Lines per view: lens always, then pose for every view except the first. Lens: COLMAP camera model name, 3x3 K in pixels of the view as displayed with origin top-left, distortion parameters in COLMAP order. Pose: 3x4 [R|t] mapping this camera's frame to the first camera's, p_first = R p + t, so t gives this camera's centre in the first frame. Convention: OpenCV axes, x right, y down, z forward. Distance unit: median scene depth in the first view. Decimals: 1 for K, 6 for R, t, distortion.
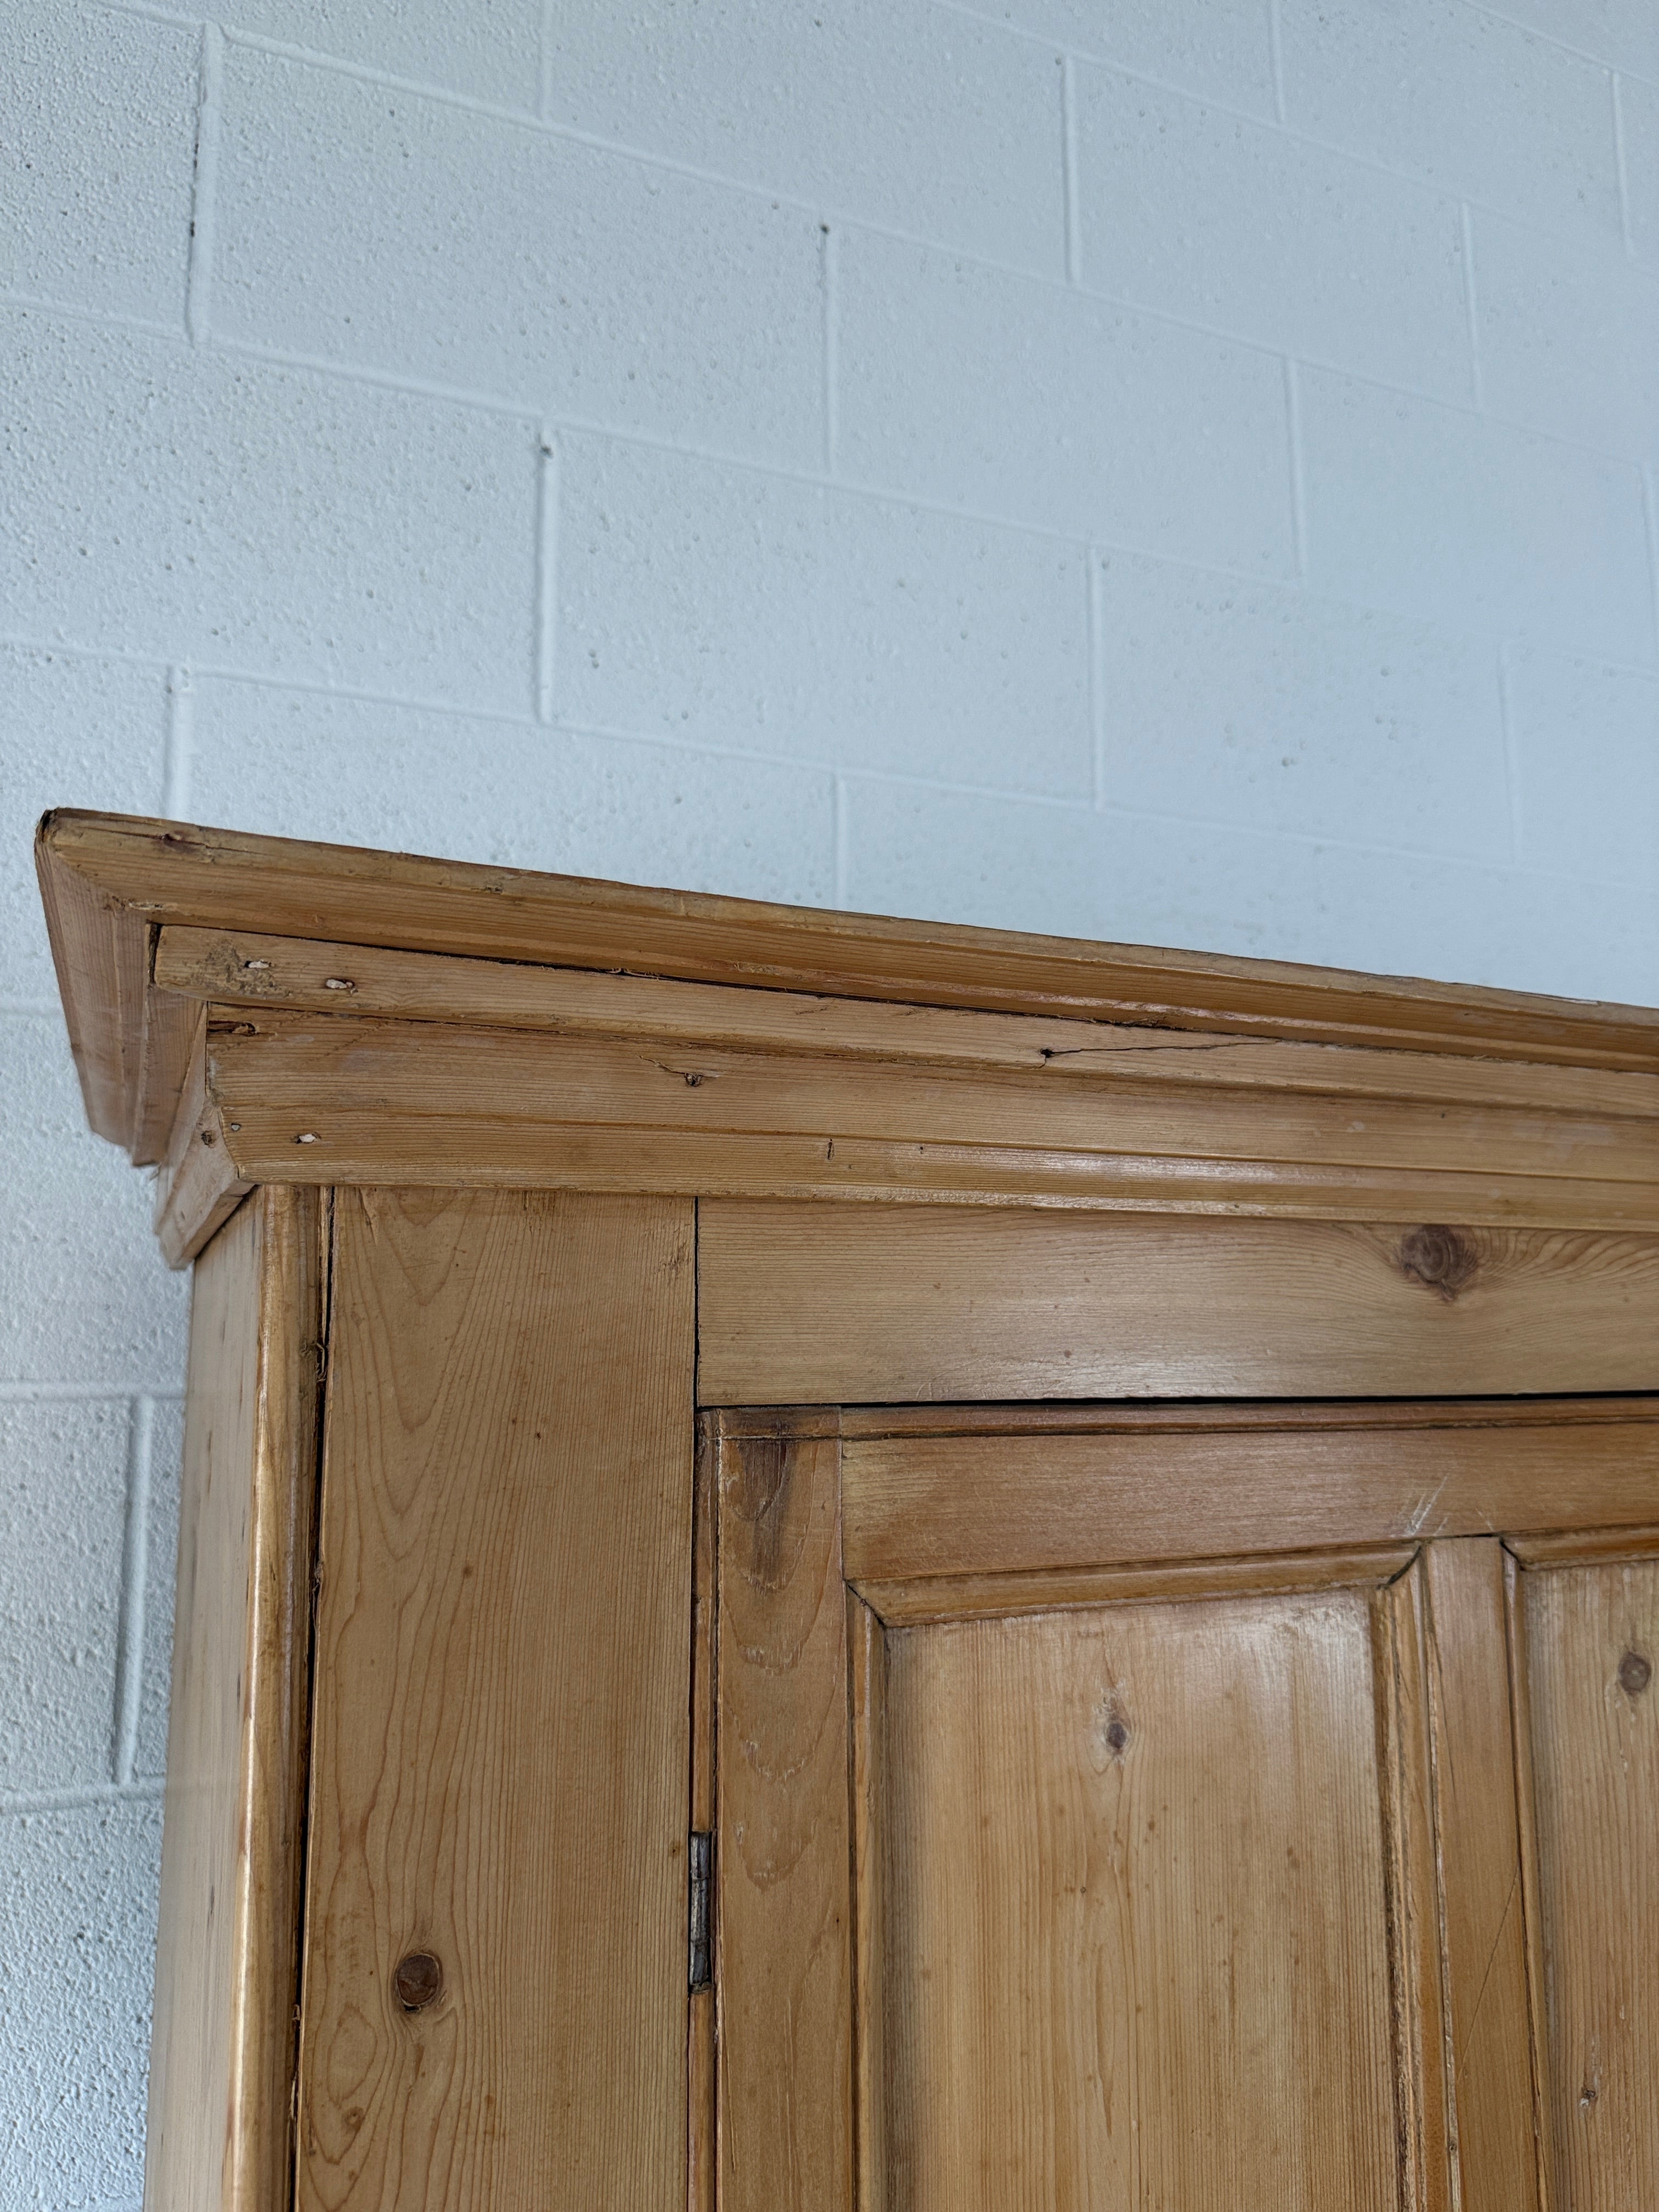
lens RADIAL K [[1587.6, 0, 844.3], [0, 1587.6, 1098.0], [0, 0, 1]] dist [0.014035, -0.020031]
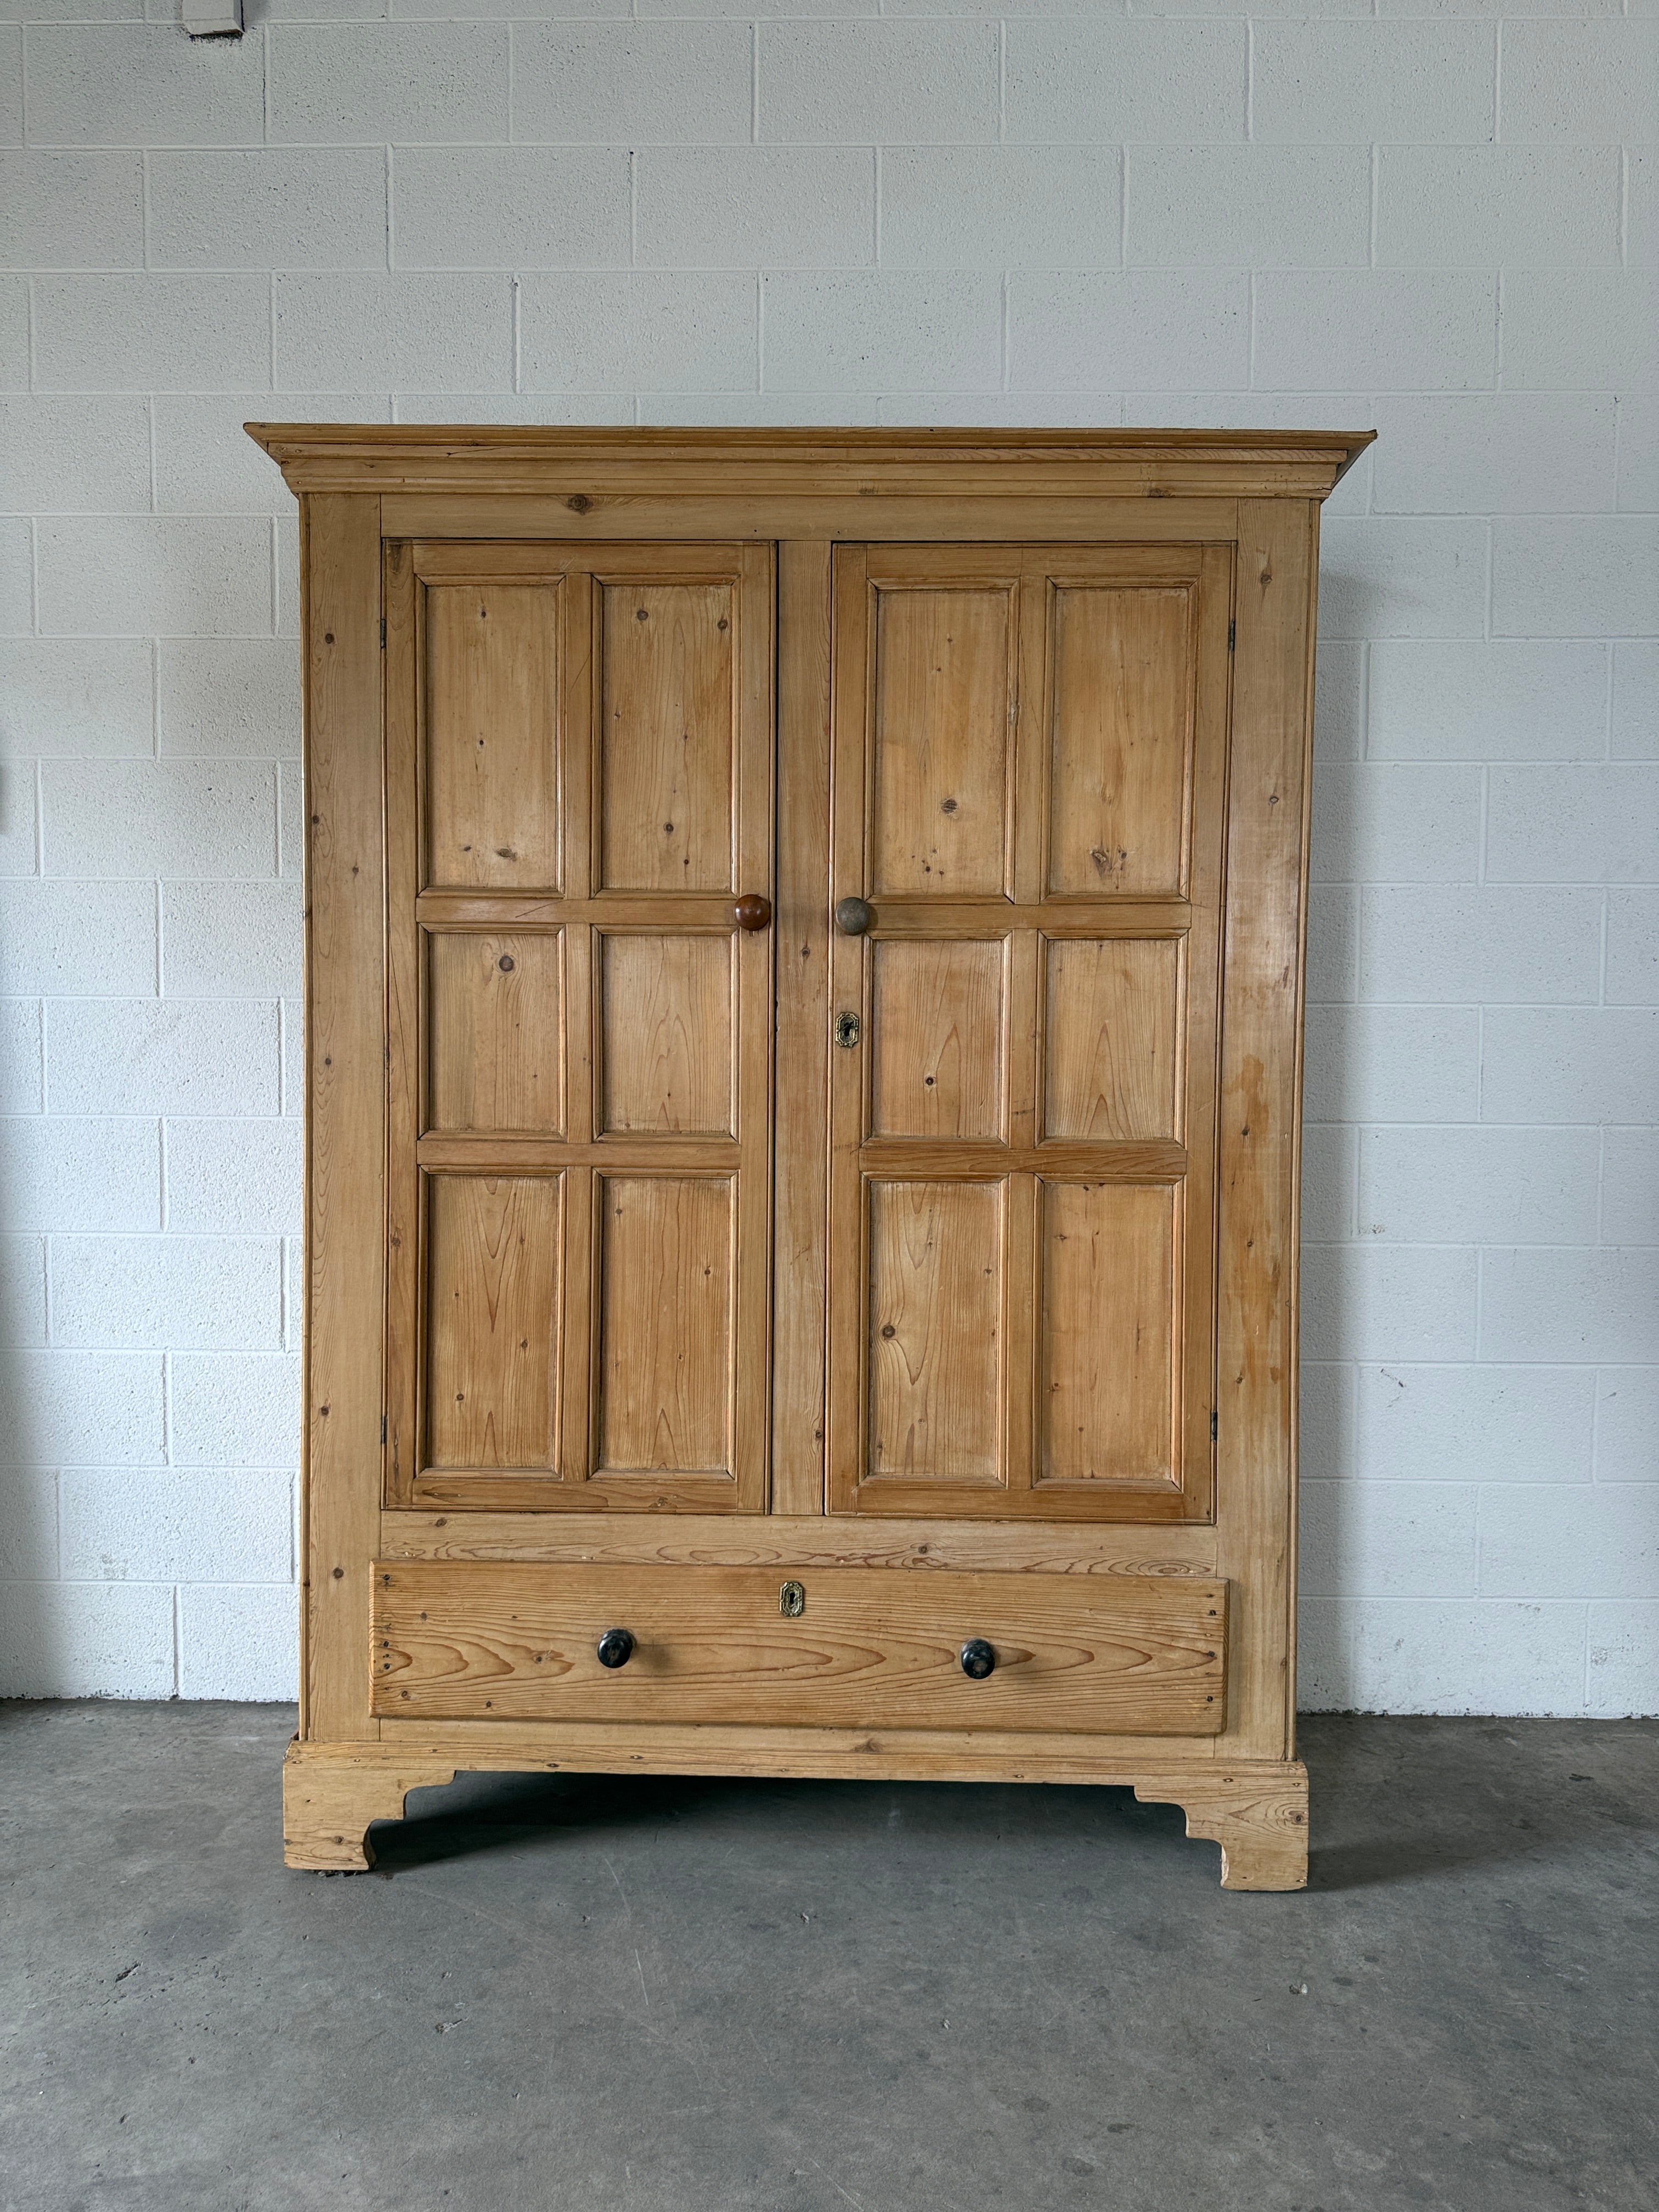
lens RADIAL K [[1587.6, 0, 830.7], [0, 1587.6, 1107.9], [0, 0, 1]] dist [0.014035, -0.020031]
pose [[0.904653, 0.030208, -0.425076, 2.688152], [0.048021, 0.983905, 0.172120, 0.936224], [0.423434, -0.176121, 0.888642, -2.513806]]
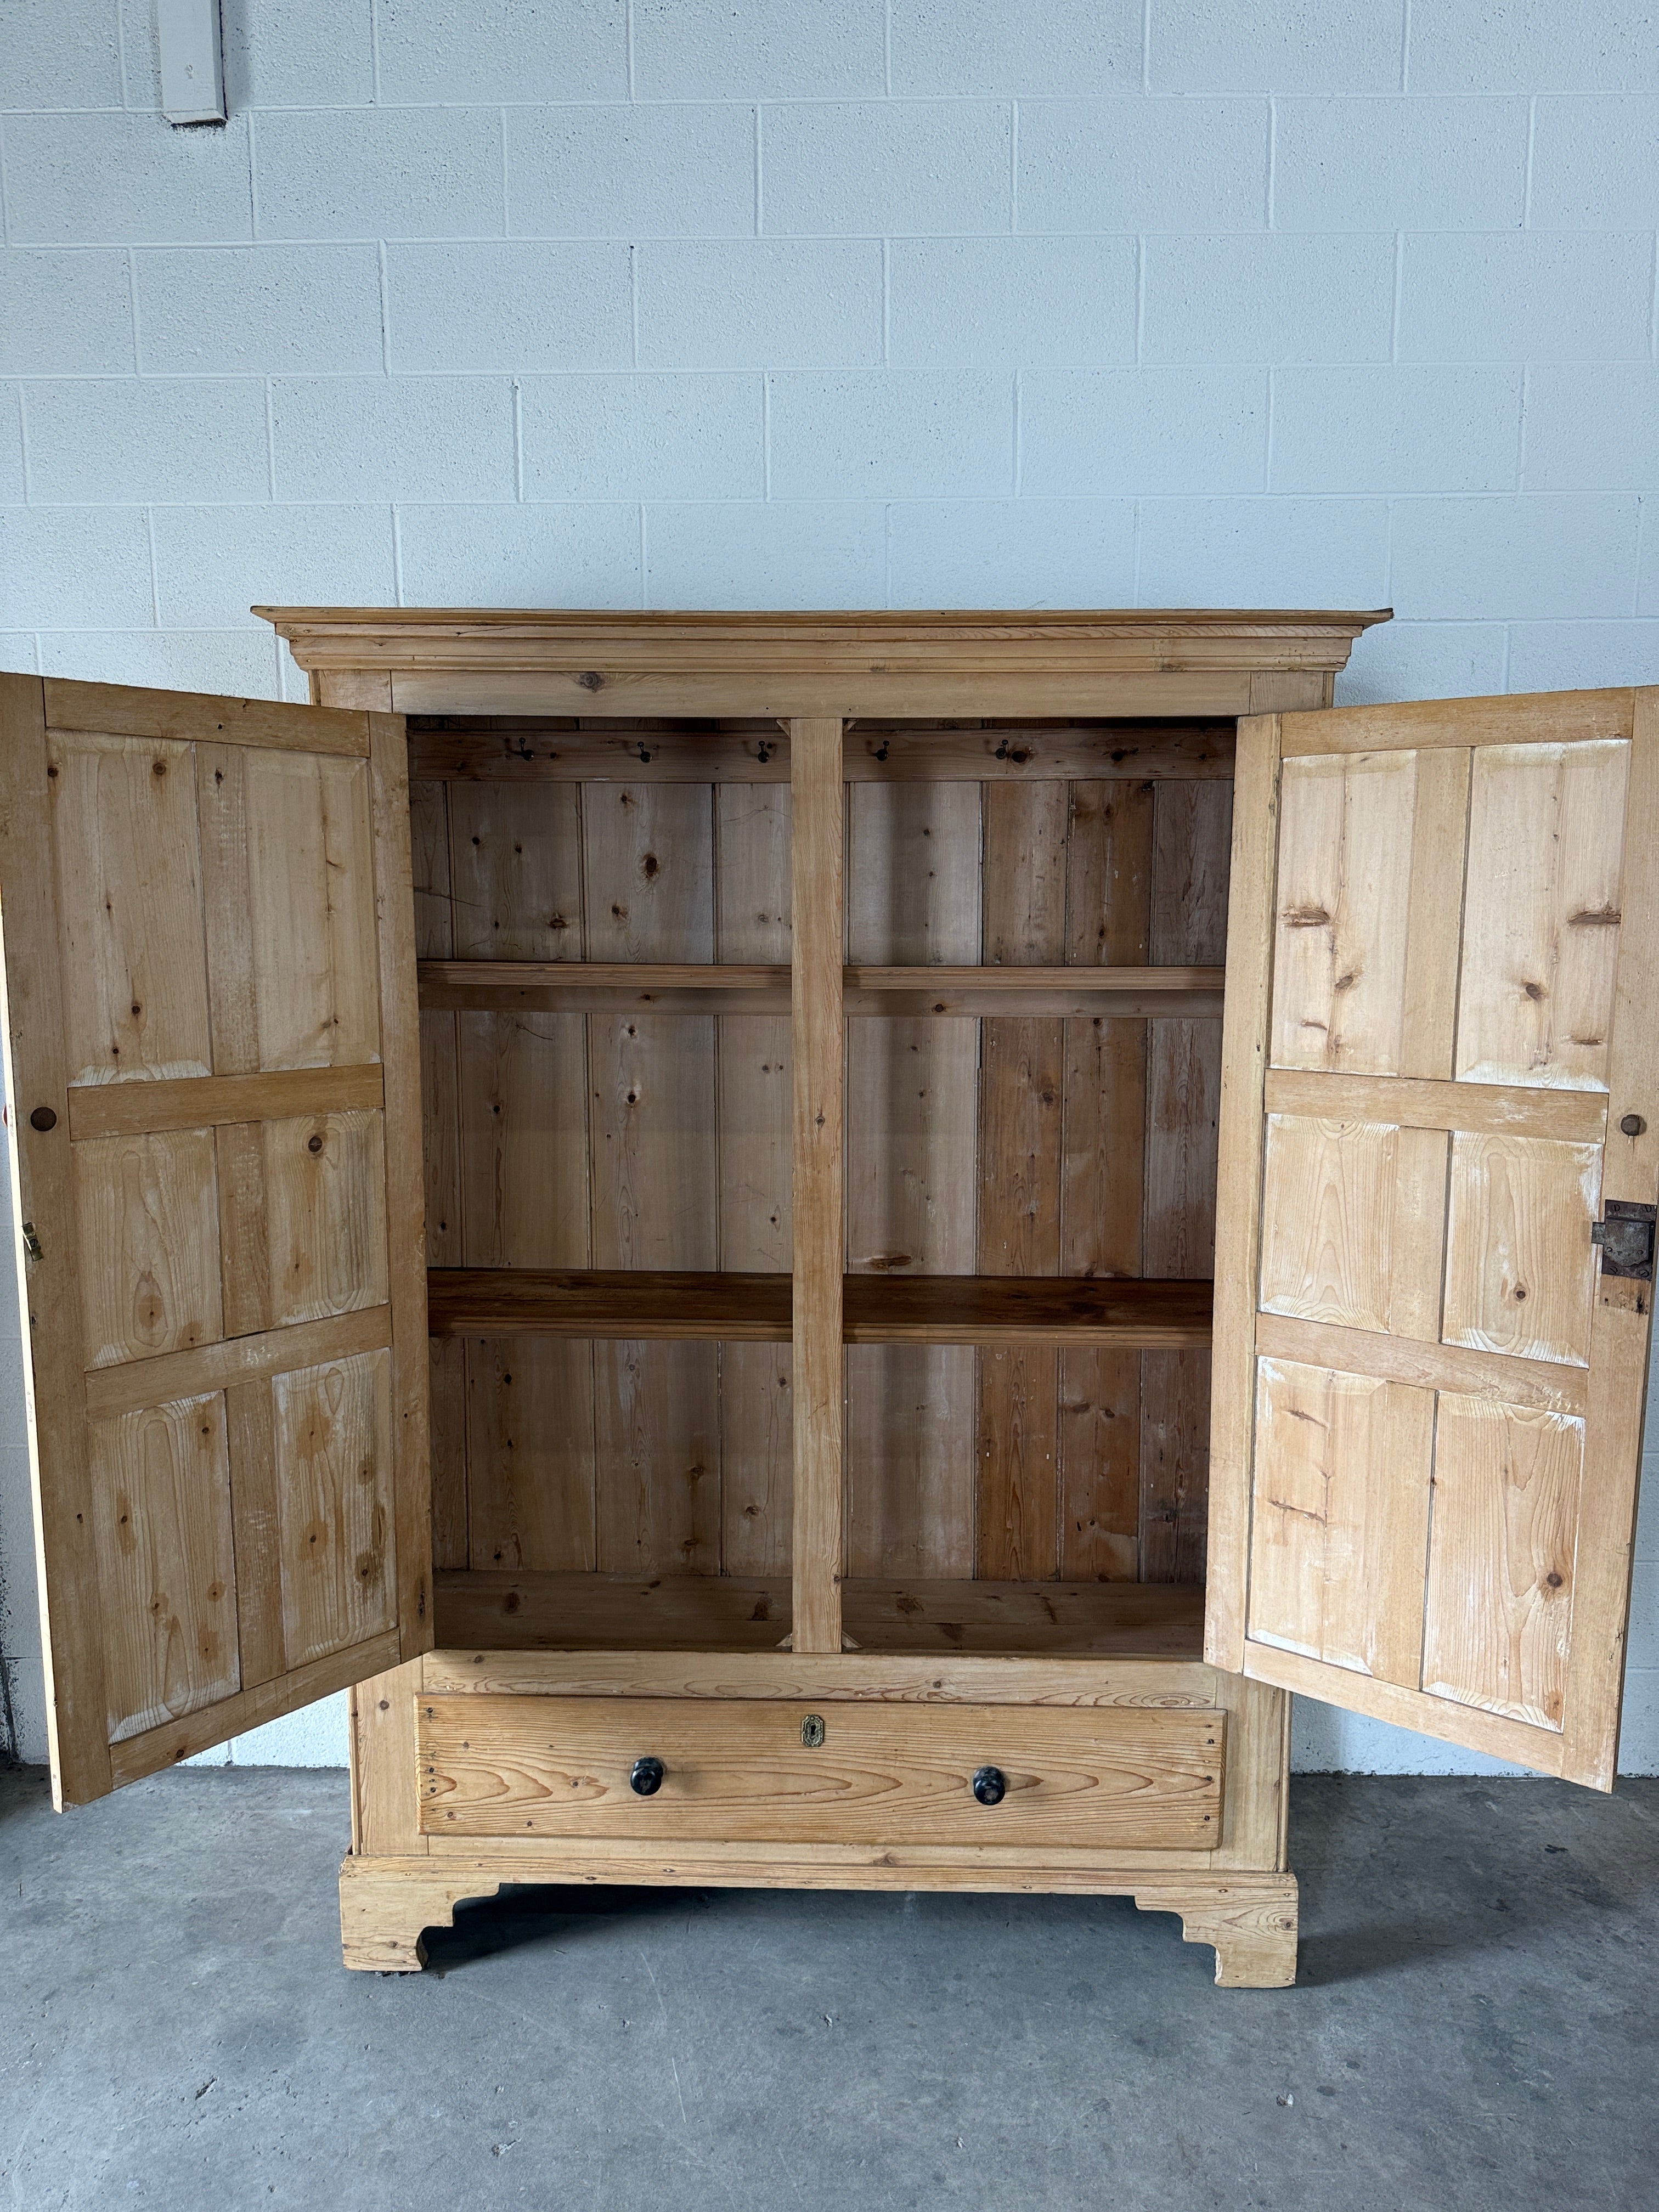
lens RADIAL K [[1587.6, 0, 828.5], [0, 1587.6, 1111.0], [0, 0, 1]] dist [0.014035, -0.020031]
pose [[0.903028, 0.062019, -0.425081, 2.672477], [0.056974, 0.963491, 0.261608, 0.136403], [0.425786, -0.260458, 0.866526, -2.441486]]
